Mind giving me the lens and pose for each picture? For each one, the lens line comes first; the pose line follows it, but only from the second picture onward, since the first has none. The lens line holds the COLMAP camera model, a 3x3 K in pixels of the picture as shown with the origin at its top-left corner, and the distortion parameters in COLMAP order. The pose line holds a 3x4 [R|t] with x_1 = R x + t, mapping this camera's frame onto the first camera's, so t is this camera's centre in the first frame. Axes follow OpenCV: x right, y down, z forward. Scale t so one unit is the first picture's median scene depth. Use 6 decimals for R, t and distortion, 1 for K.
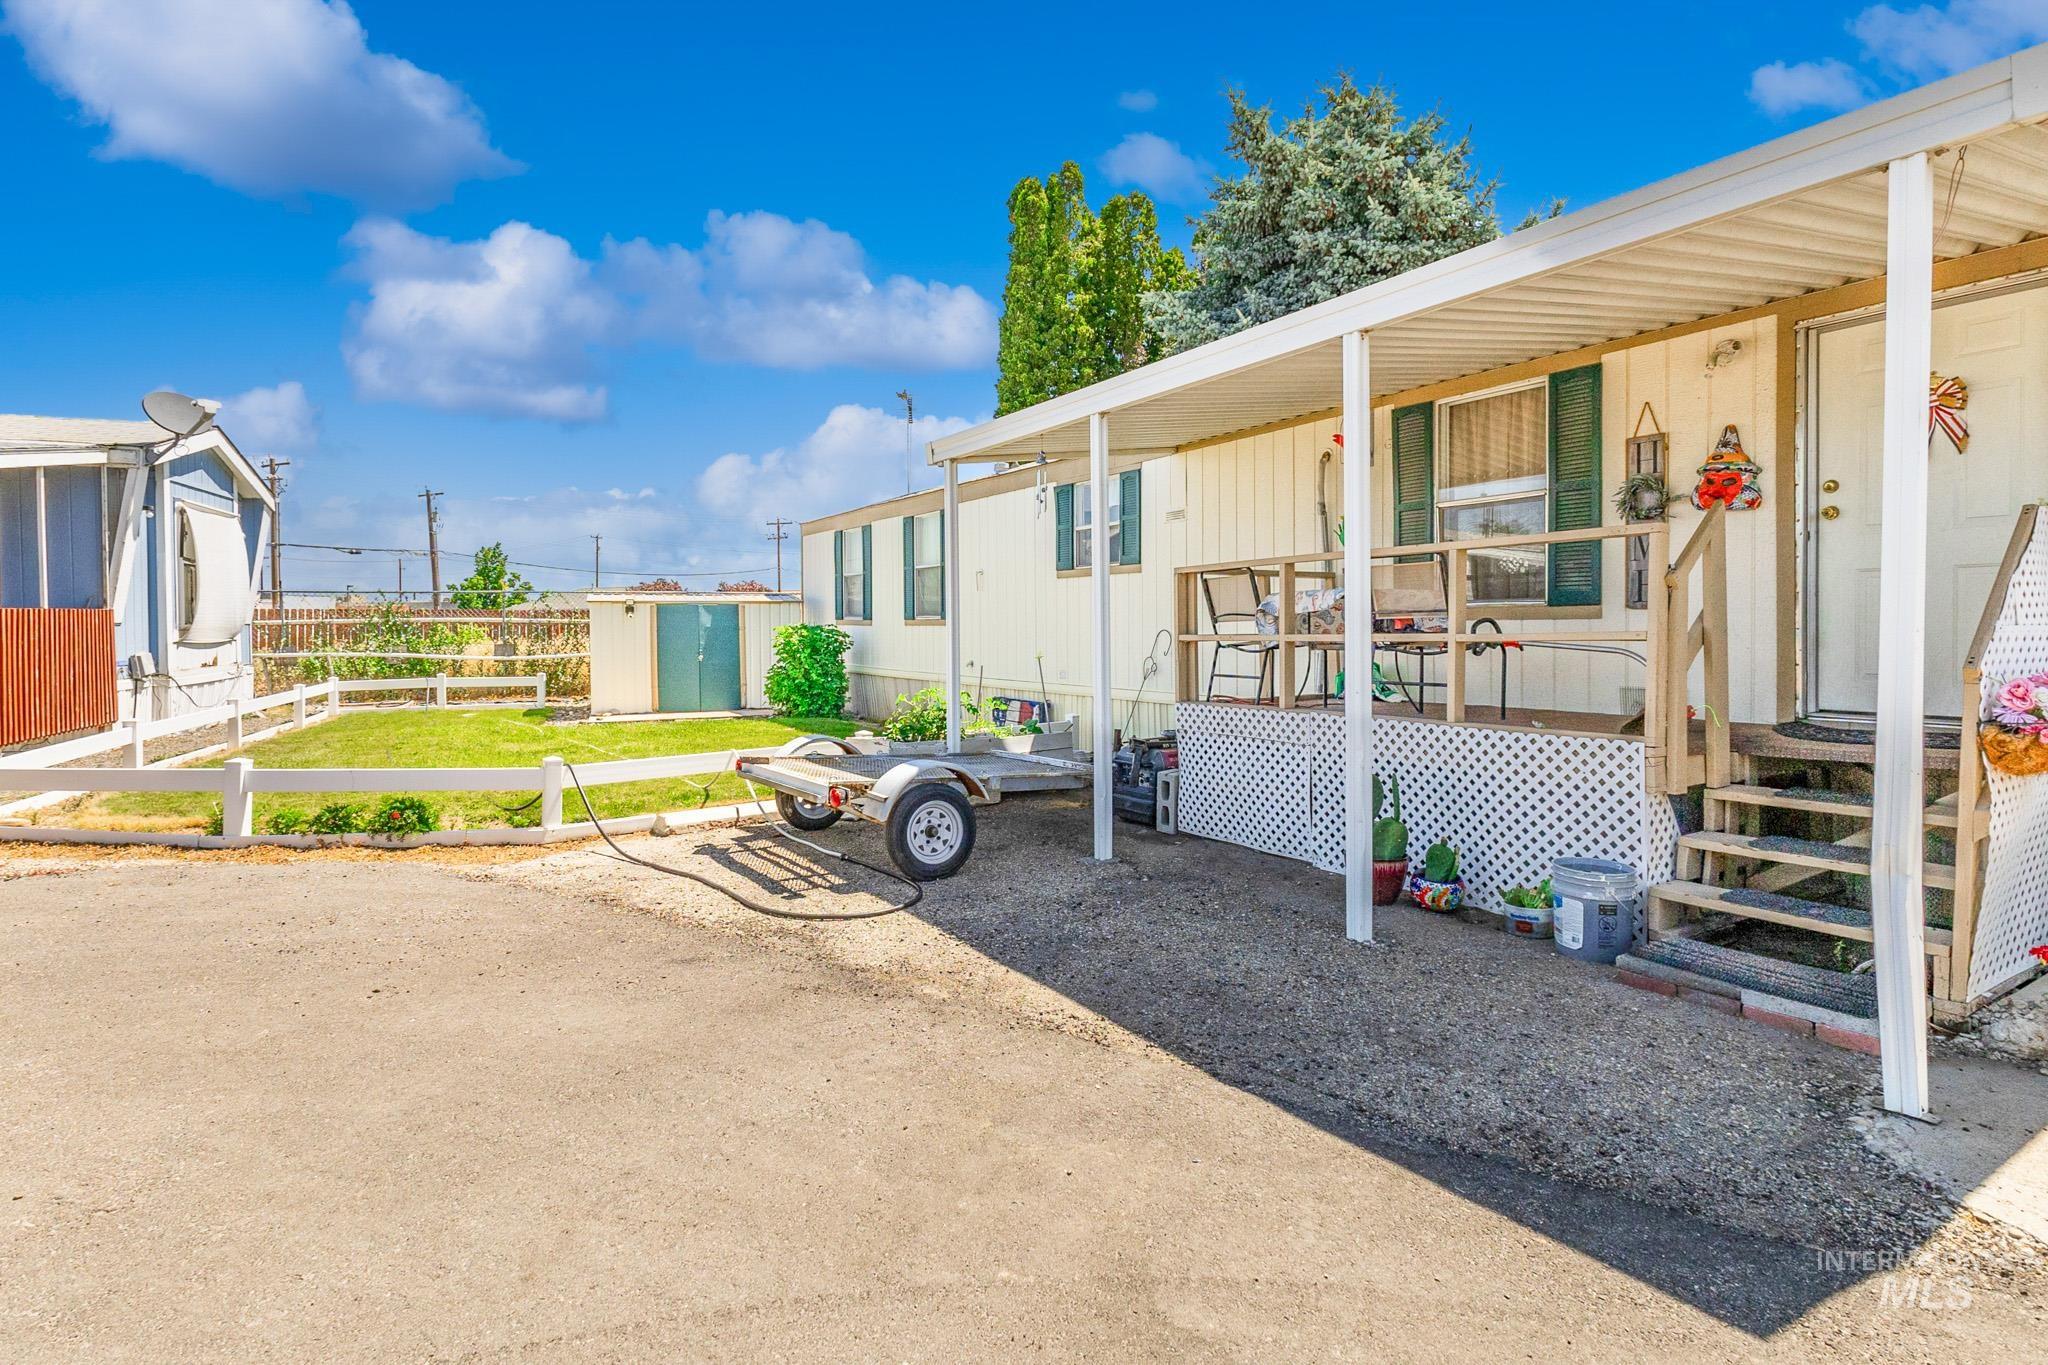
lens RADIAL K [[1023.3, 0, 1012.3], [0, 1023.3, 643.6], [0, 0, 1]] dist [0.001370, 0.000052]
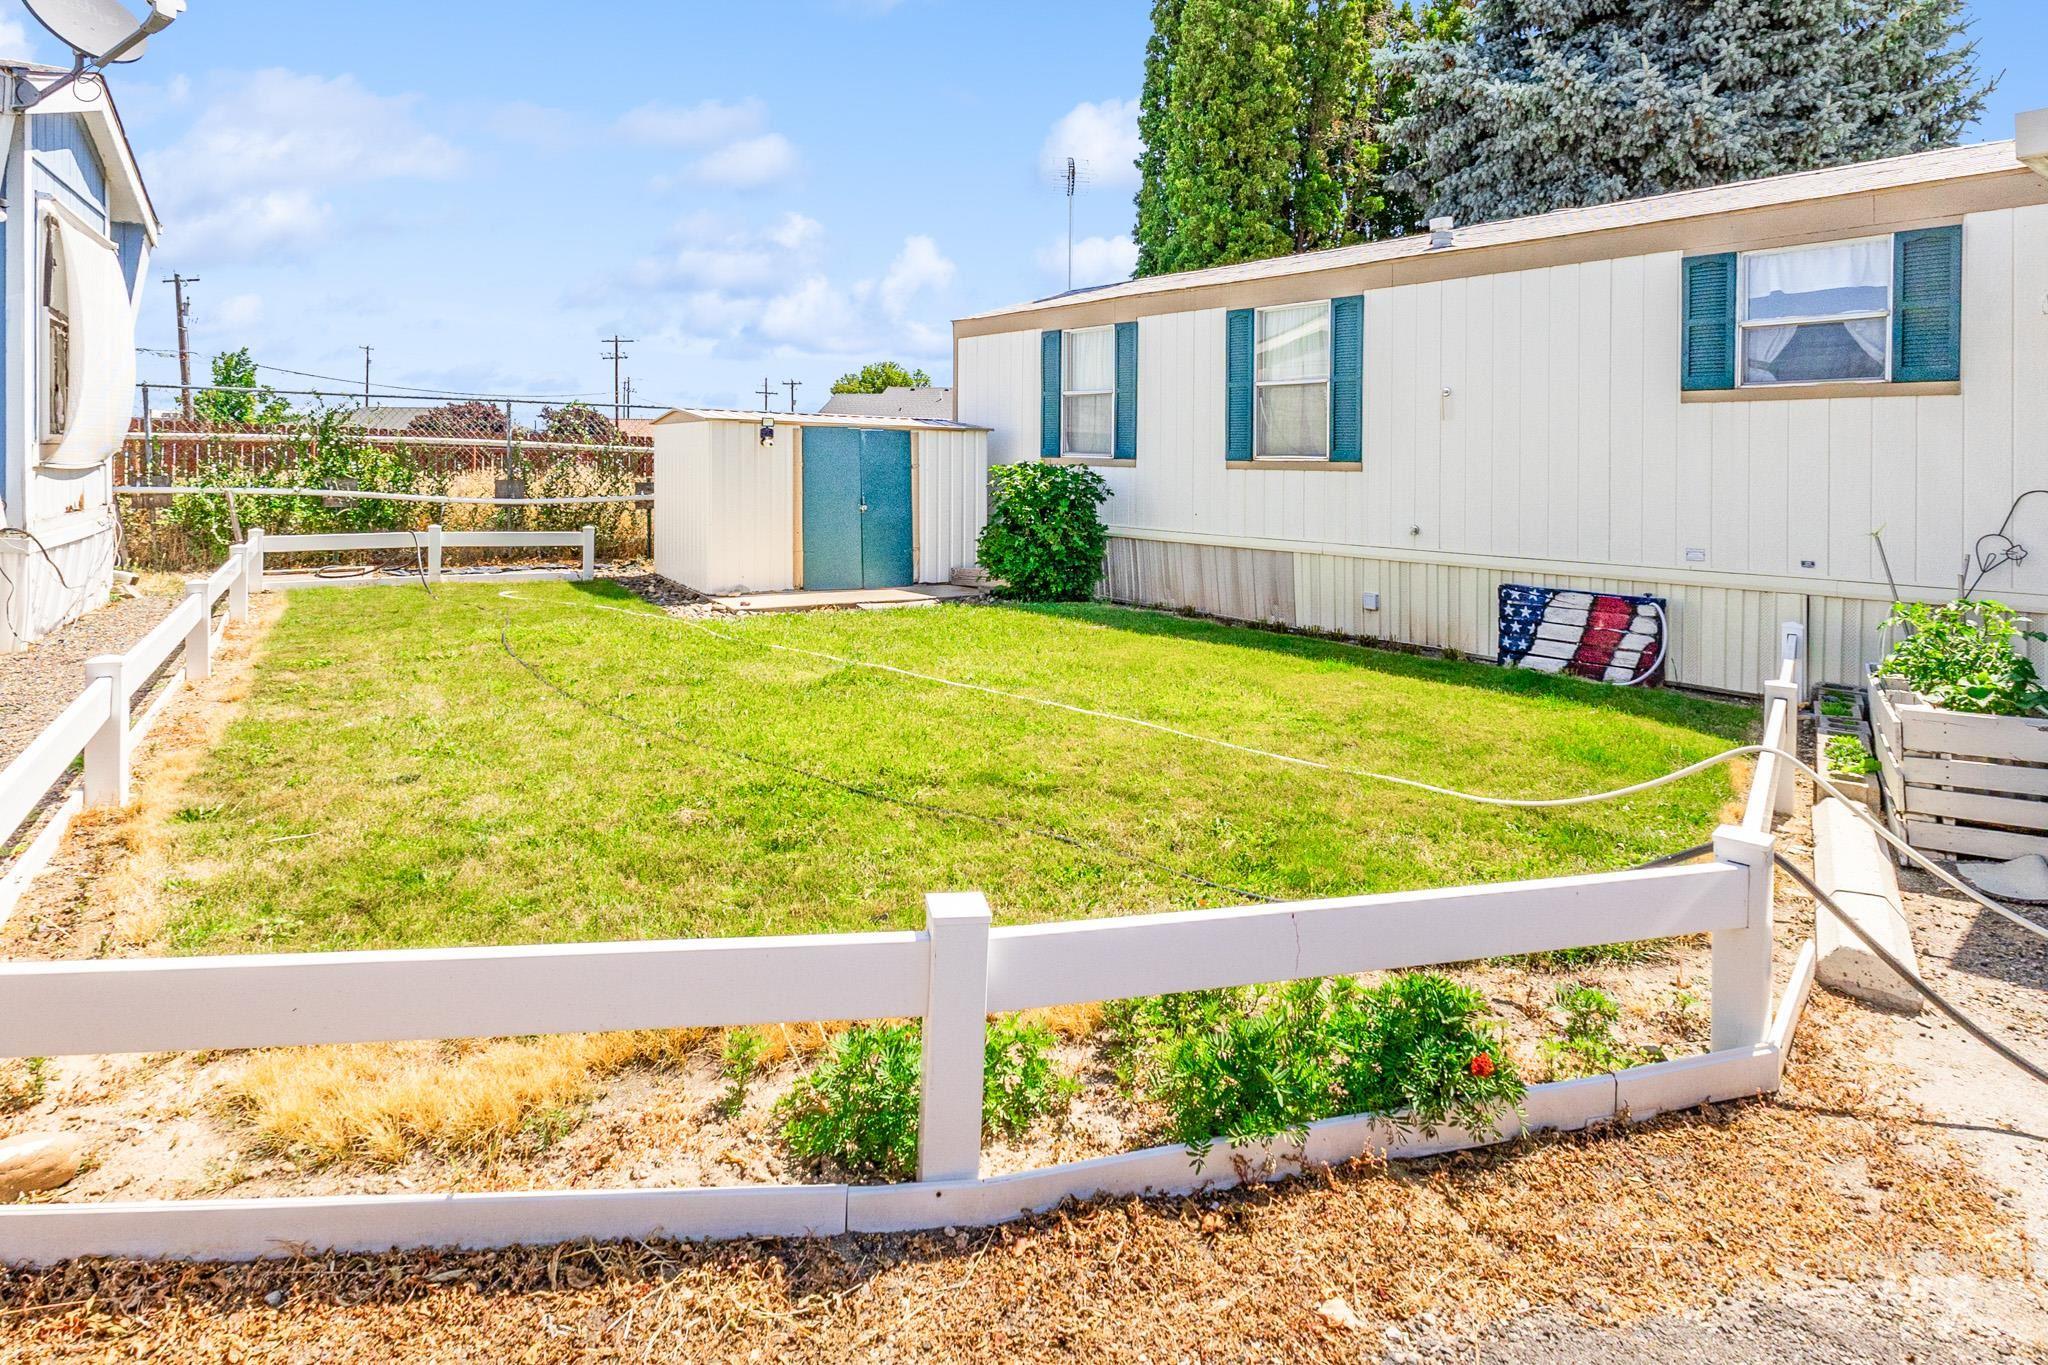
lens RADIAL K [[1081.1, 0, 1022.0], [0, 1081.1, 480.0], [0, 0, 1]] dist [0.002150, -0.000078]
pose [[0.982633, 0.023182, 0.184108, -0.384016], [-0.021977, 0.999722, -0.008579, -0.000935], [-0.184256, 0.004384, 0.982868, 0.329433]]
